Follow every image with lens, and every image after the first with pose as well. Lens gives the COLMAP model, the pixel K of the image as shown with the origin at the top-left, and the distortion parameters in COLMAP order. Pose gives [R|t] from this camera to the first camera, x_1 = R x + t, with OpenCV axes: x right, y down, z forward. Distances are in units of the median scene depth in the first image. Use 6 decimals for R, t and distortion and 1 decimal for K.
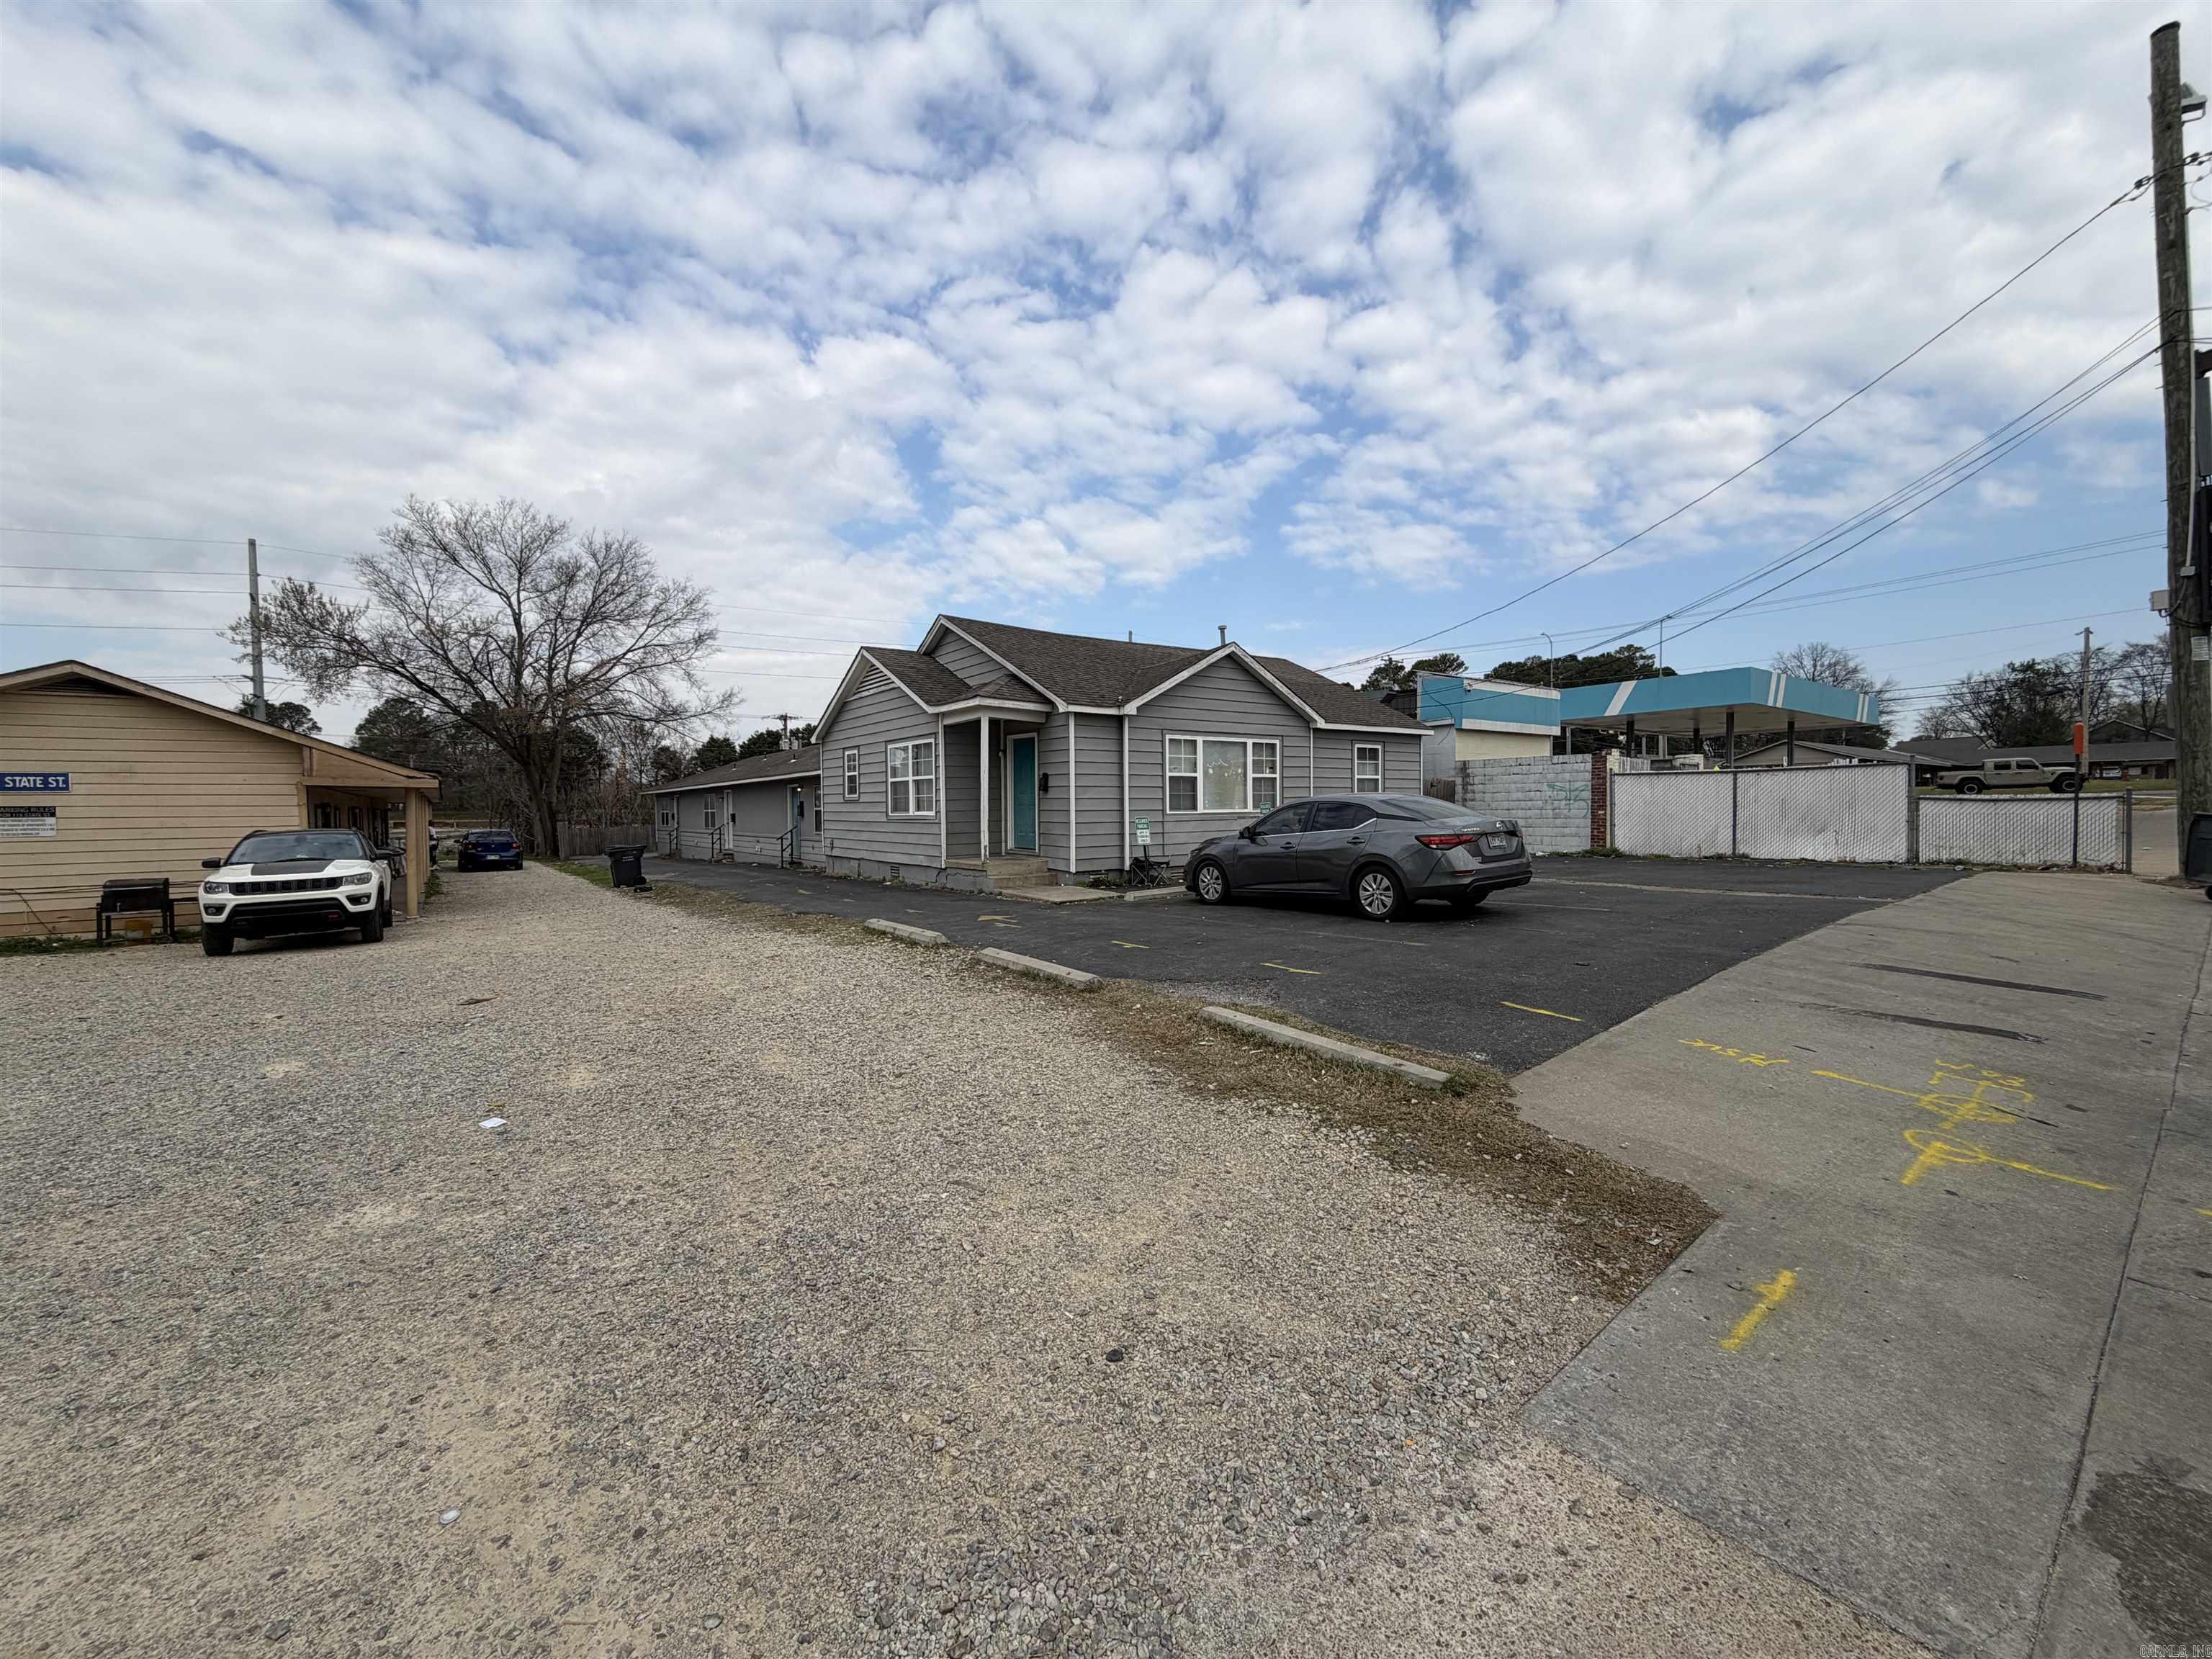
lens RADIAL K [[876.5, 0, 1106.0], [0, 876.5, 829.5], [0, 0, 1]] dist [-0.000055, 0.000351]
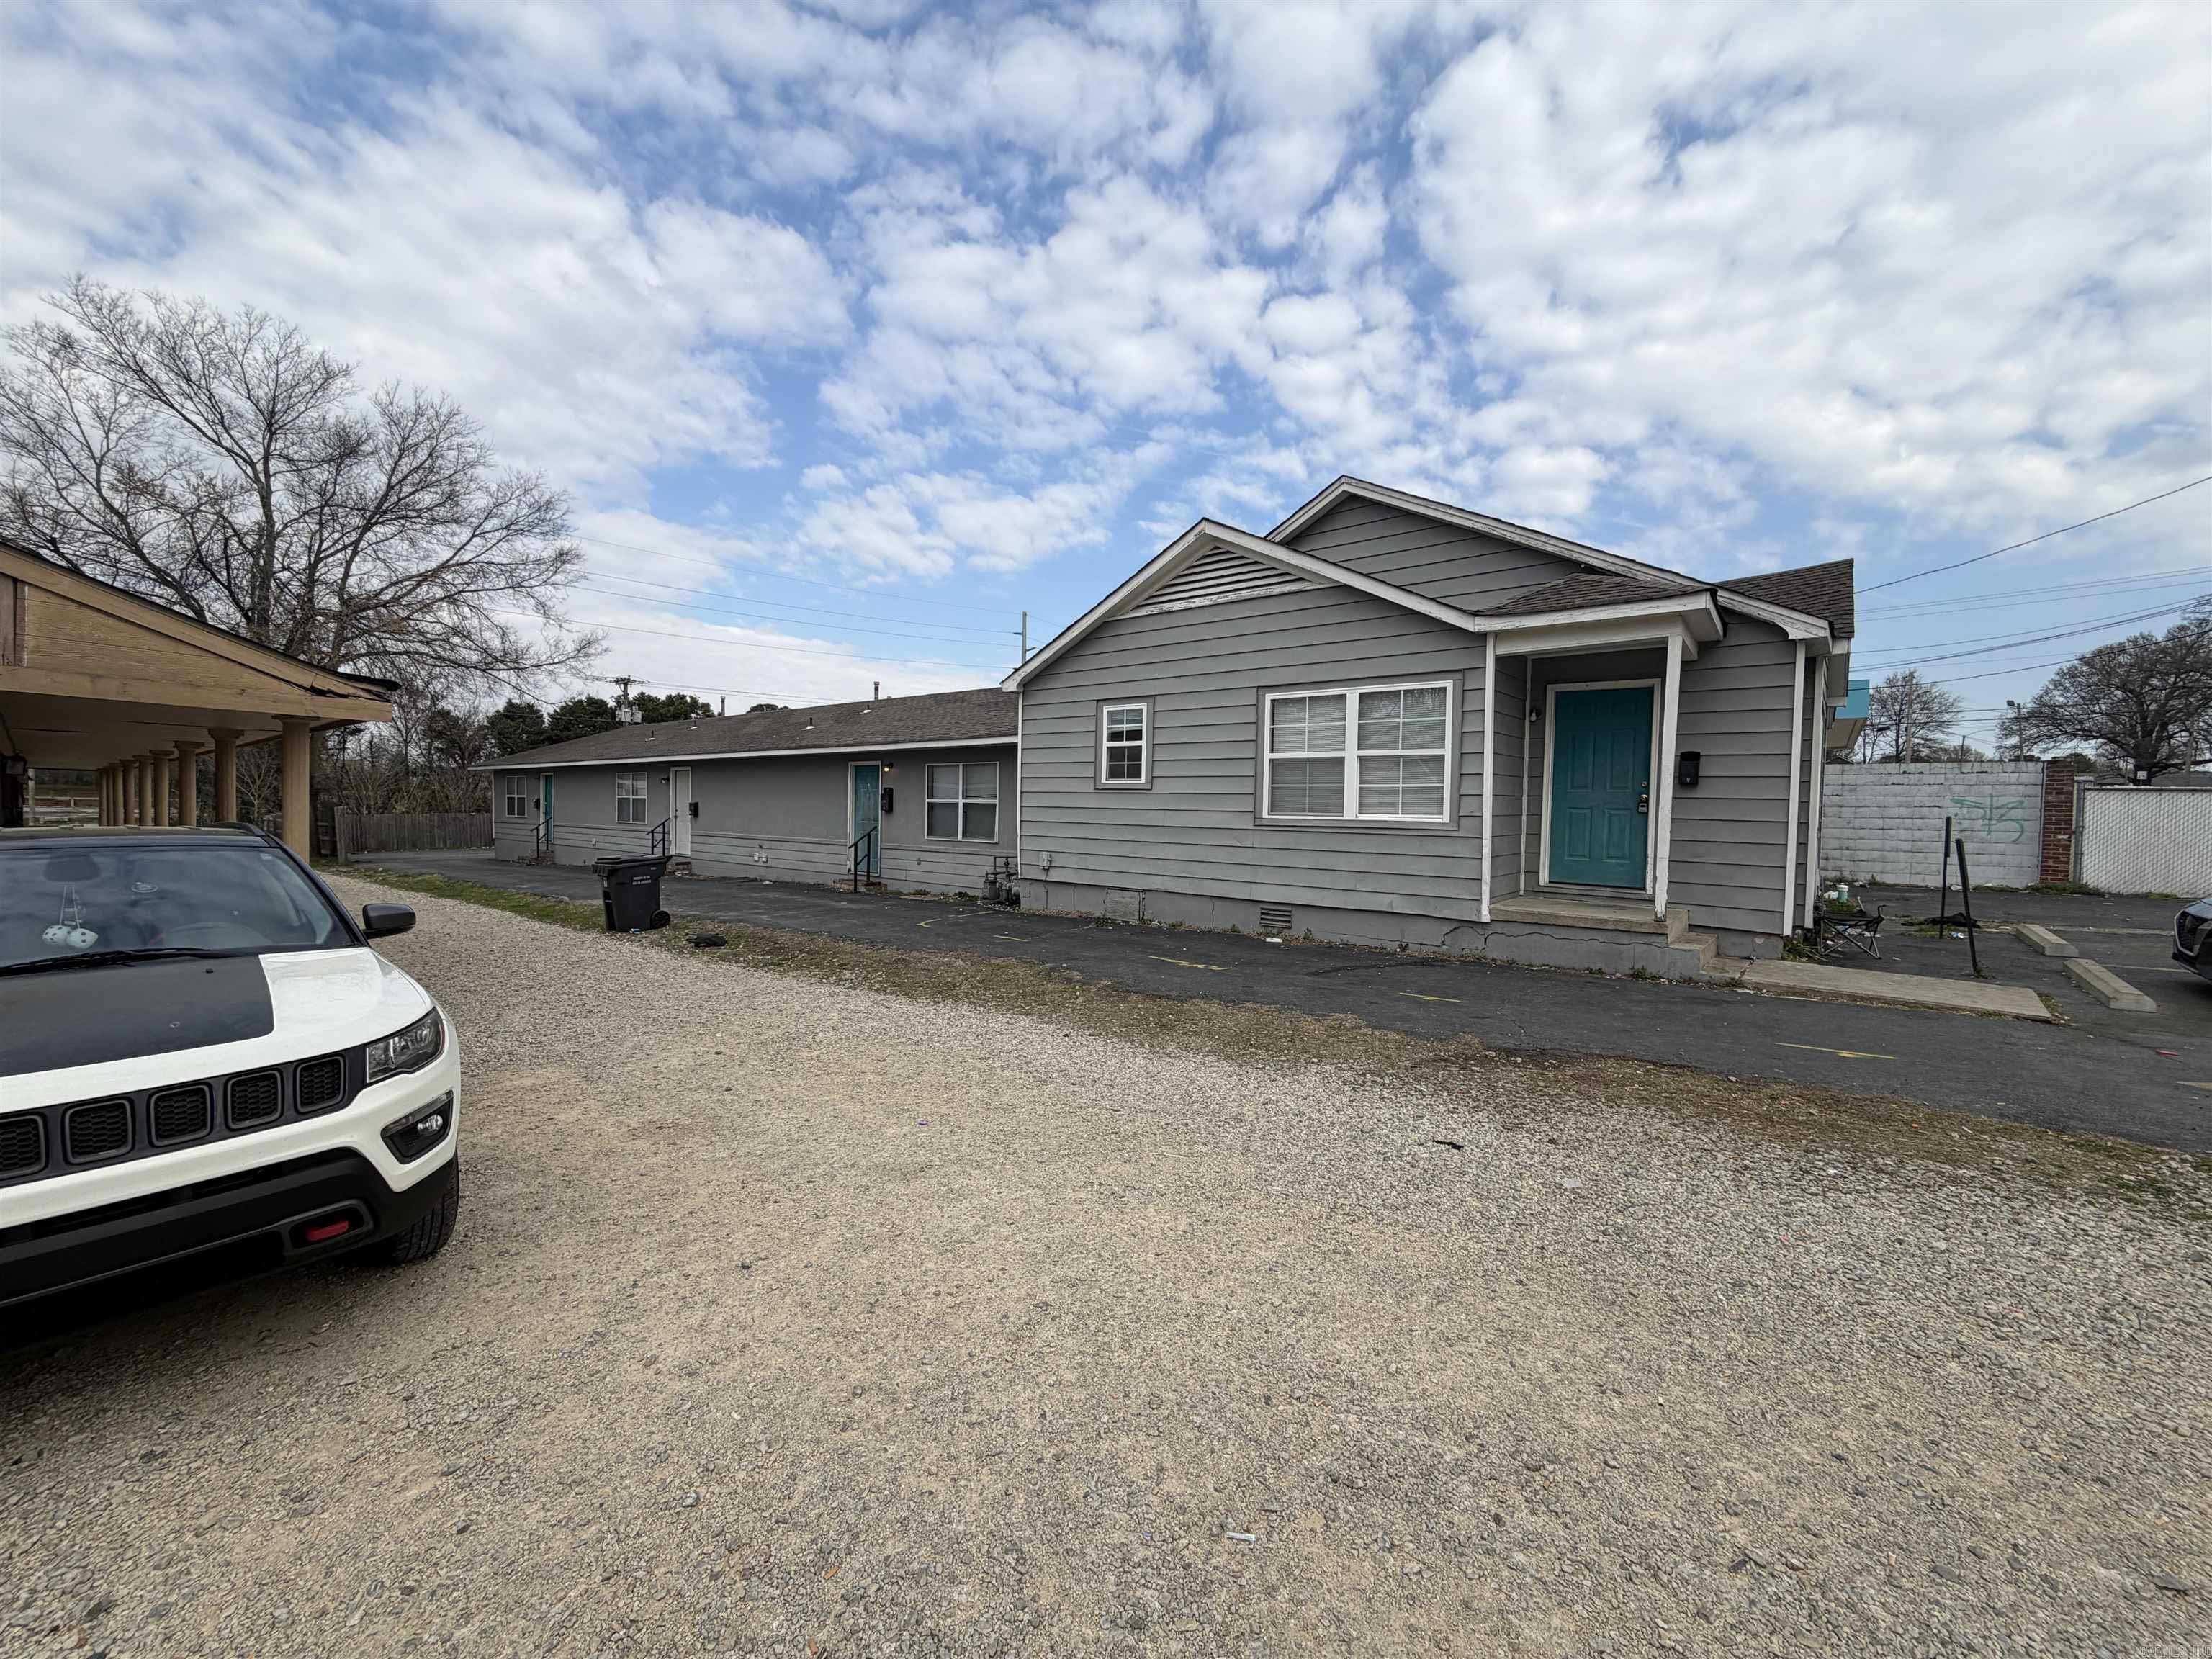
lens RADIAL K [[885.6, 0, 1123.2], [0, 885.6, 818.5], [0, 0, 1]] dist [0.025496, -0.009074]
pose [[0.972024, 0.026102, 0.233428, -0.171051], [-0.022896, 0.999603, -0.016435, -0.001617], [-0.233764, 0.010631, 0.972235, 0.168415]]
